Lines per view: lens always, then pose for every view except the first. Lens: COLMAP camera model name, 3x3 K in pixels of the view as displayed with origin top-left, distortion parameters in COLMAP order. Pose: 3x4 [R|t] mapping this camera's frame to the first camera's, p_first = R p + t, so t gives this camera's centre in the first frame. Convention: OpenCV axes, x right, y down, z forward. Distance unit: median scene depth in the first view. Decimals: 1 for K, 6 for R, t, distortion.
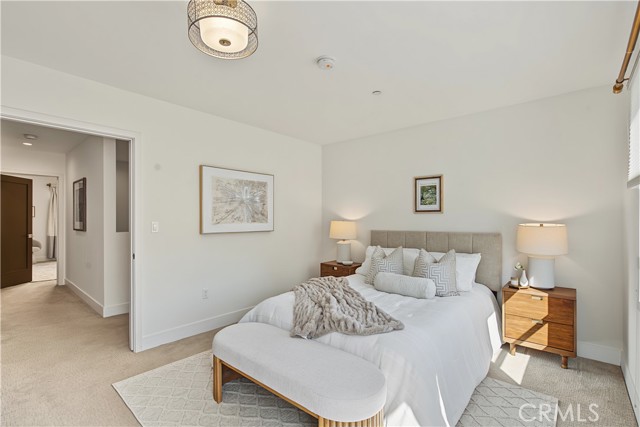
lens RADIAL K [[292.2, 0, 323.1], [0, 292.2, 217.0], [0, 0, 1]] dist [-0.005001, 0.002305]
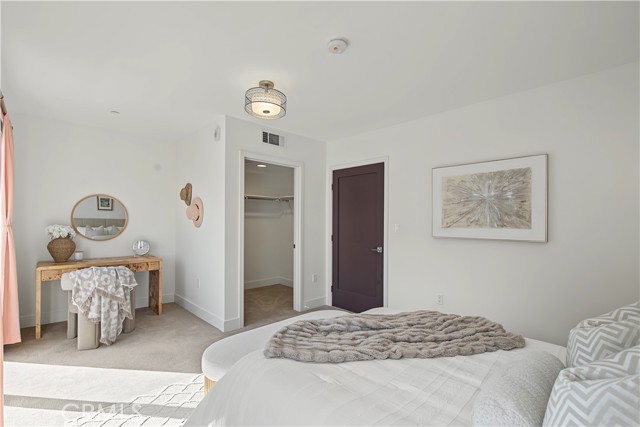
lens RADIAL K [[292.2, 0, 323.4], [0, 292.2, 216.2], [0, 0, 1]] dist [-0.005001, 0.002305]
pose [[-0.063633, -0.026285, -0.997627, 0.558324], [-0.010441, 0.999616, -0.025671, 0.014741], [0.997919, 0.008782, -0.063883, 0.642911]]
